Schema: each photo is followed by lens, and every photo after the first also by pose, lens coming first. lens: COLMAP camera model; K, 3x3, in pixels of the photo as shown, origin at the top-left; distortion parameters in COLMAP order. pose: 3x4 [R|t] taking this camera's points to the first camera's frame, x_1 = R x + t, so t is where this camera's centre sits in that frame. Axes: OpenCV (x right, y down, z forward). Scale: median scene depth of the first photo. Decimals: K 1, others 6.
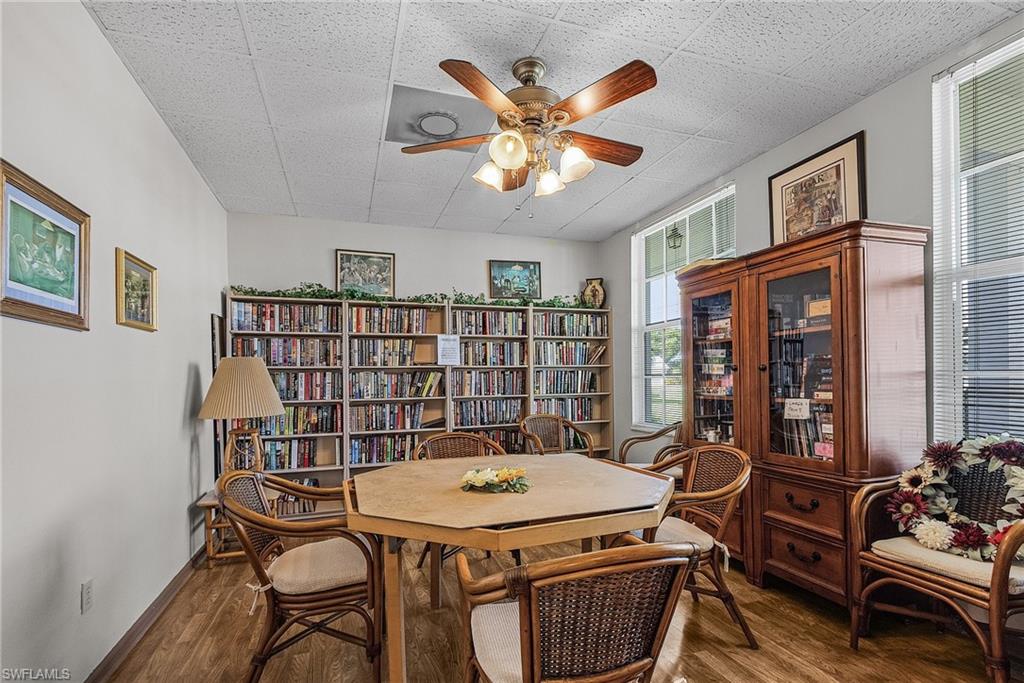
lens RADIAL K [[478.5, 0, 507.2], [0, 478.5, 370.6], [0, 0, 1]] dist [-0.002332, 0.001357]
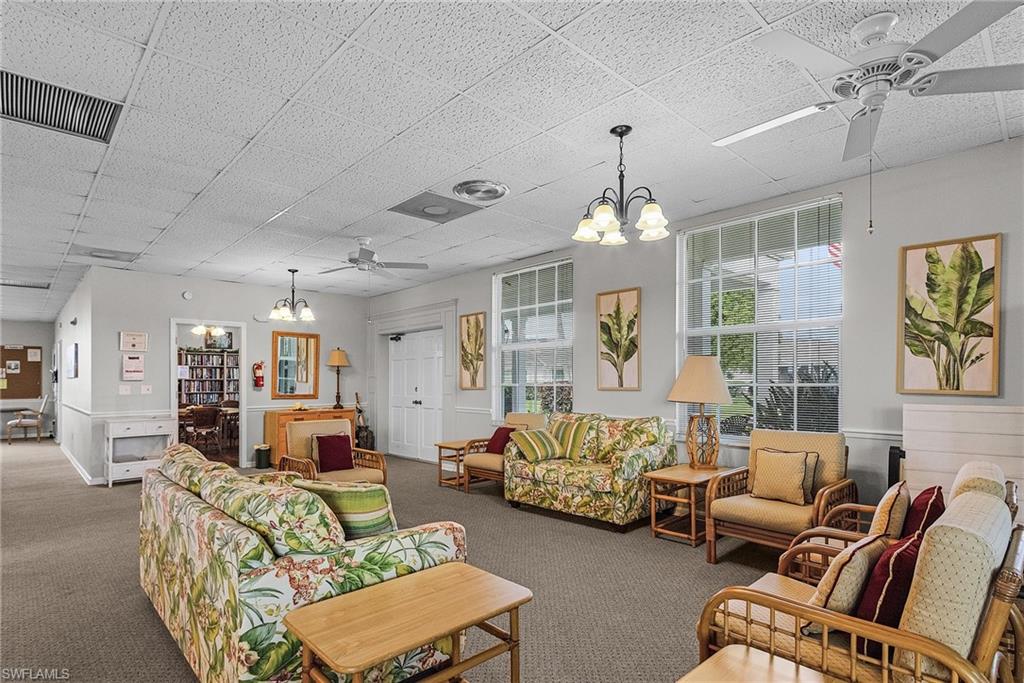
lens RADIAL K [[523.0, 0, 516.8], [0, 523.0, 380.7], [0, 0, 1]] dist [-0.000057, -0.000004]
pose [[0.908945, 0.008861, 0.416822, 0.277407], [-0.012898, 0.999893, 0.006870, -0.037661], [-0.416717, -0.011621, 0.908962, -1.891751]]
